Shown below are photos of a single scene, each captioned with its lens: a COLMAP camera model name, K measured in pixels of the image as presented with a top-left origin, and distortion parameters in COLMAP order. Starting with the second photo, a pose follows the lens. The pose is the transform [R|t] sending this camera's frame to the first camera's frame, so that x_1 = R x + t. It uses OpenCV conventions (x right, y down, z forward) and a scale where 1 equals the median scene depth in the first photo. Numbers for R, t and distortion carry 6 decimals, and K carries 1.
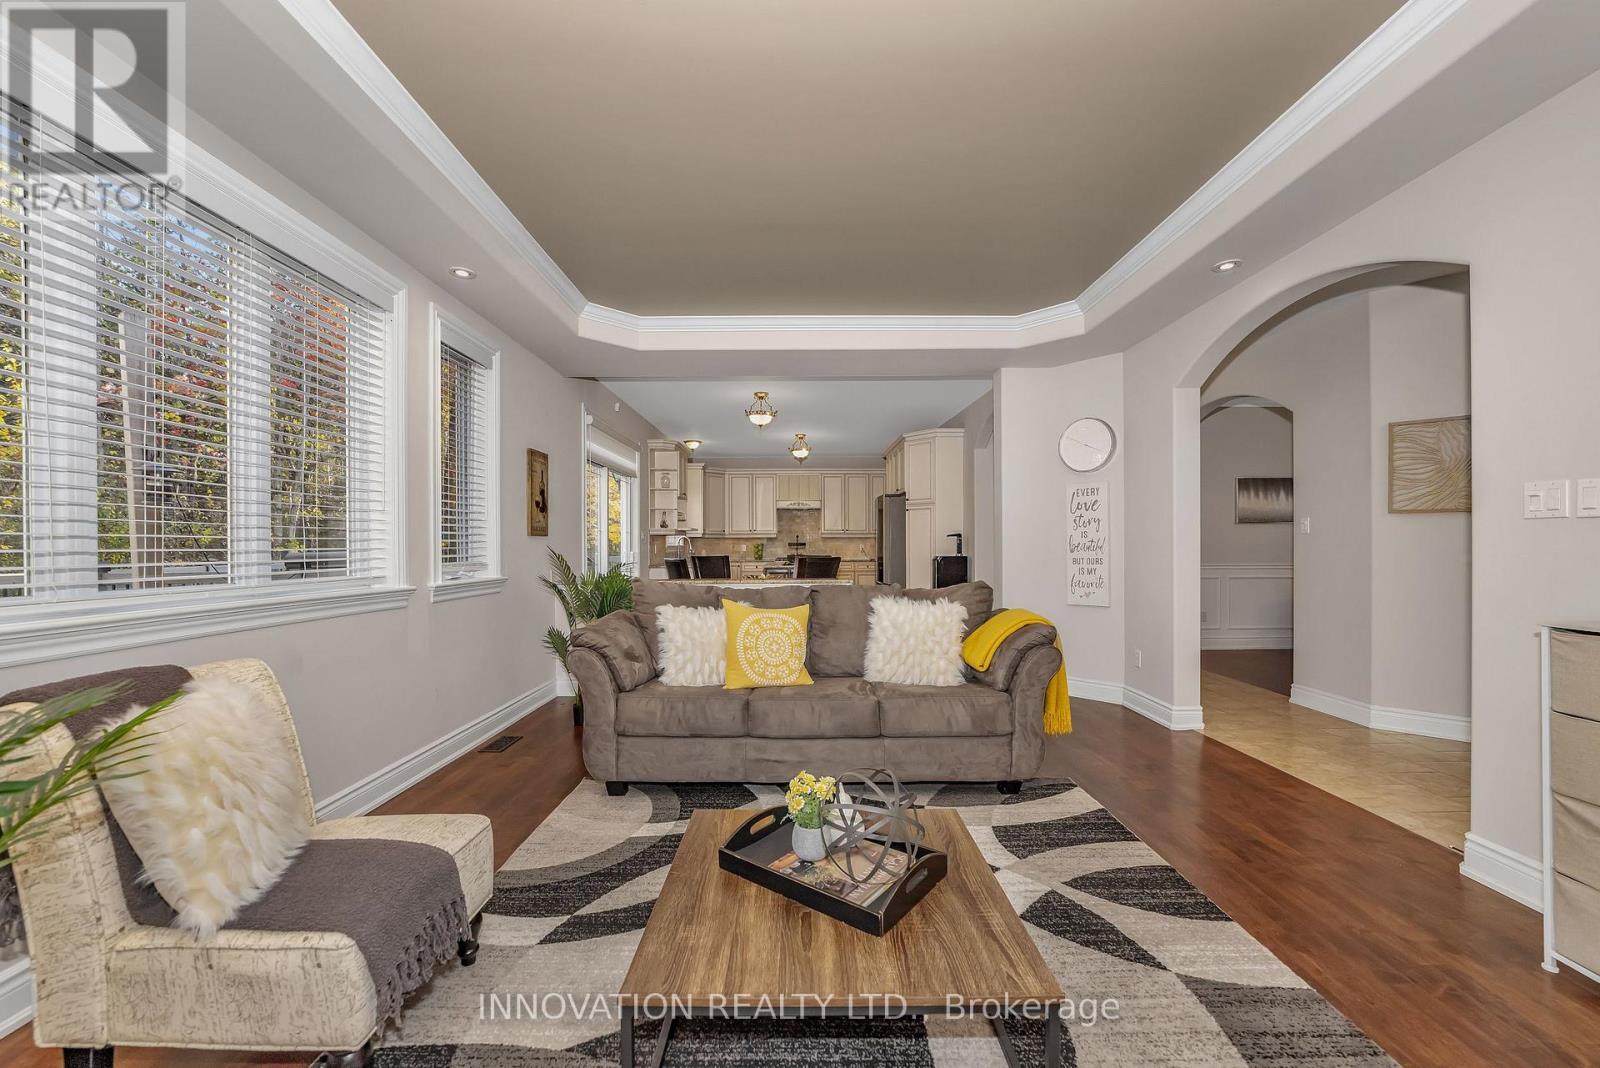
lens RADIAL K [[629.6, 0, 796.2], [0, 629.6, 544.1], [0, 0, 1]] dist [-0.019900, 0.004879]
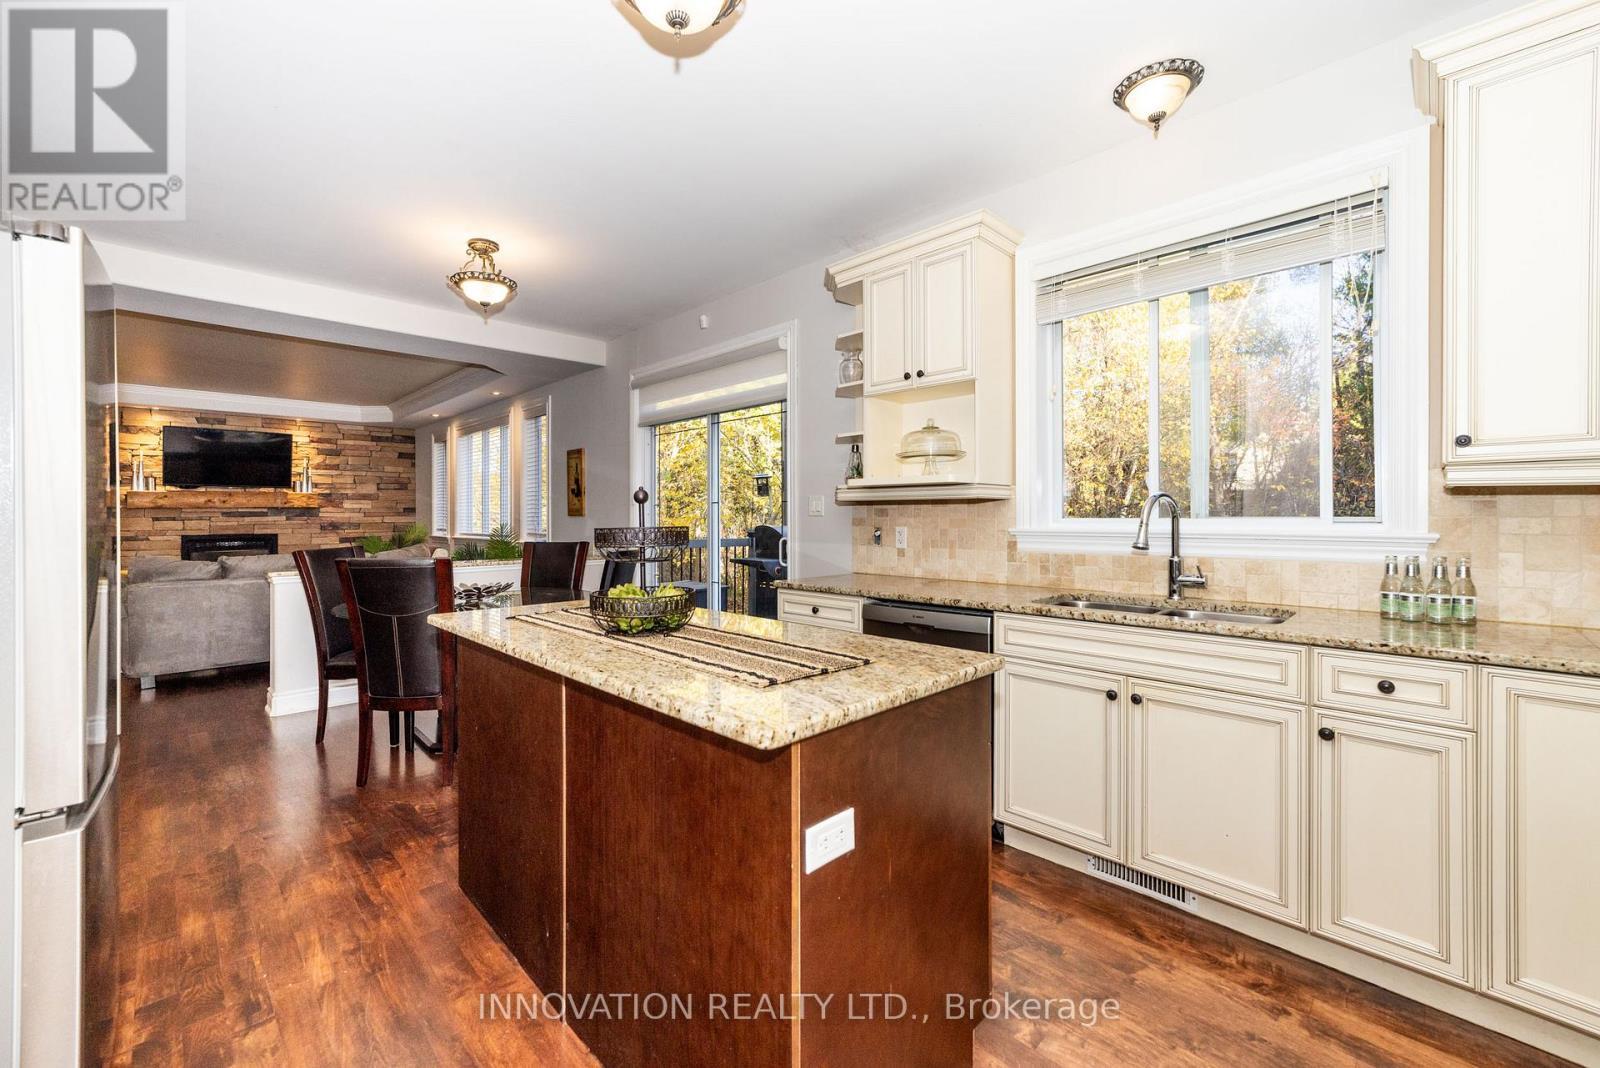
lens RADIAL K [[629.6, 0, 787.8], [0, 629.6, 525.7], [0, 0, 1]] dist [-0.019900, 0.004879]
pose [[-0.697061, 0.019290, -0.716753, 0.298533], [0.007690, 0.999782, 0.019429, -0.019825], [0.716971, 0.008032, -0.697057, 3.102655]]
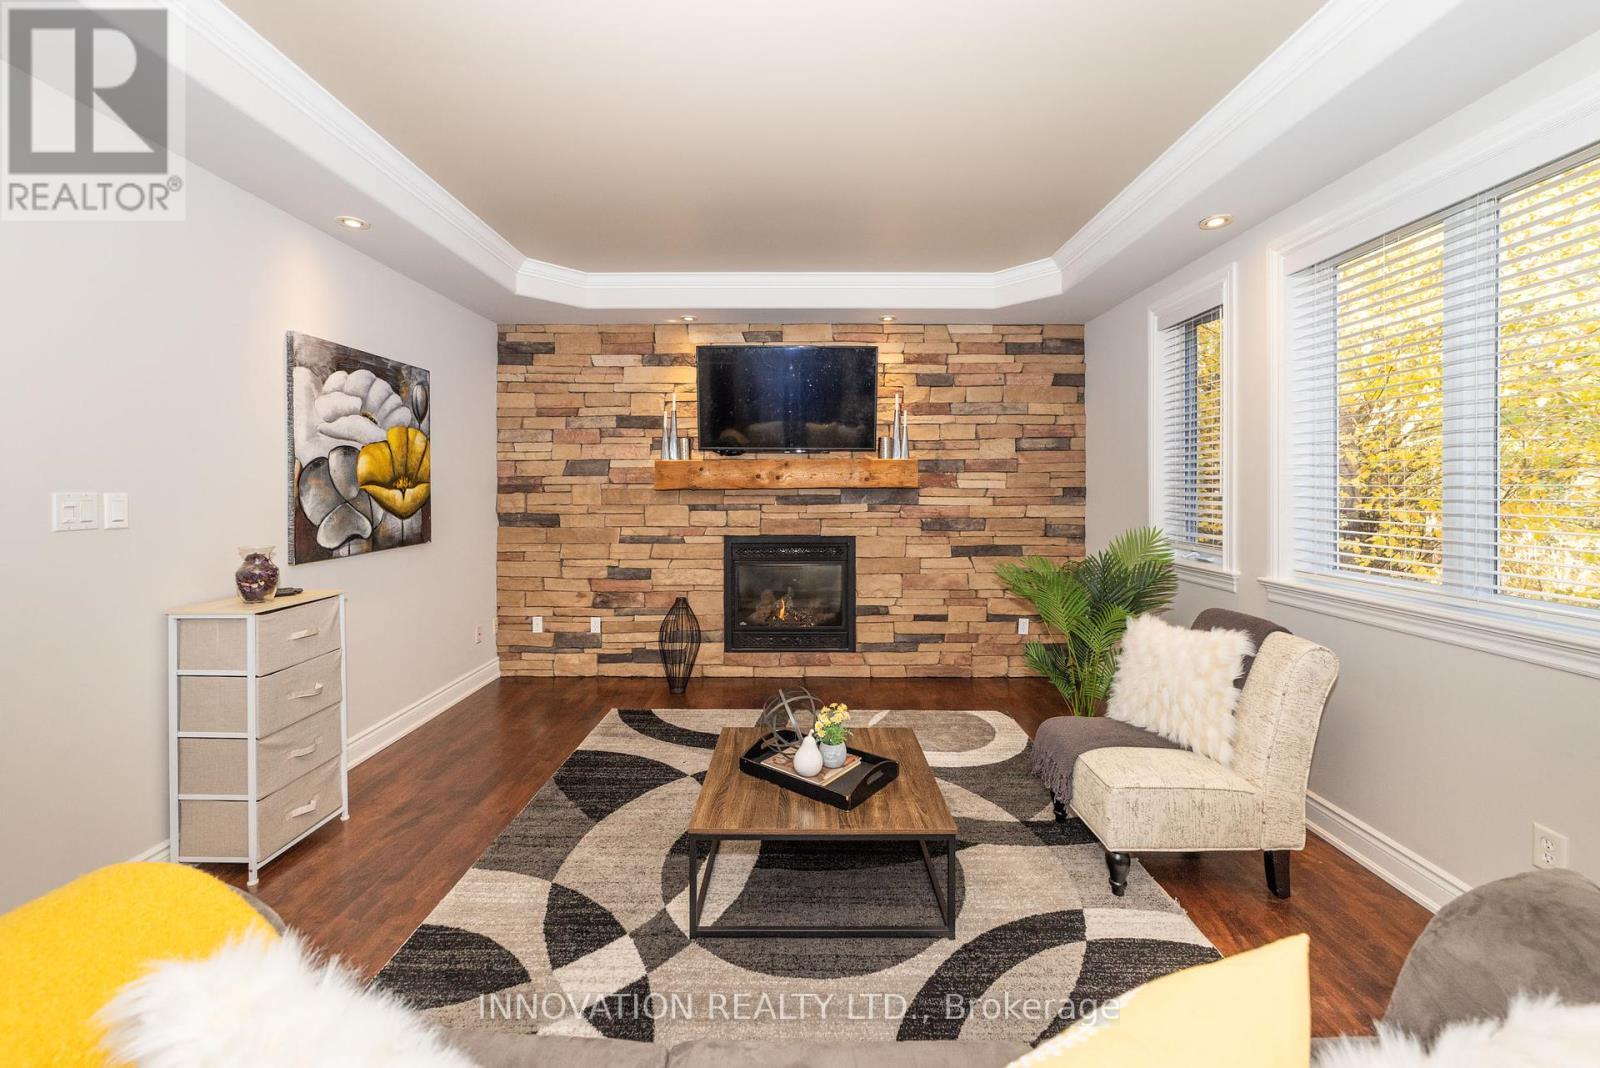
lens RADIAL K [[629.6, 0, 812.6], [0, 629.6, 490.2], [0, 0, 1]] dist [-0.019900, 0.004879]
pose [[-0.999571, 0.004516, -0.028949, 0.055640], [0.004514, 0.999990, 0.000138, -0.056601], [0.028950, 0.000008, -0.999581, 1.153766]]
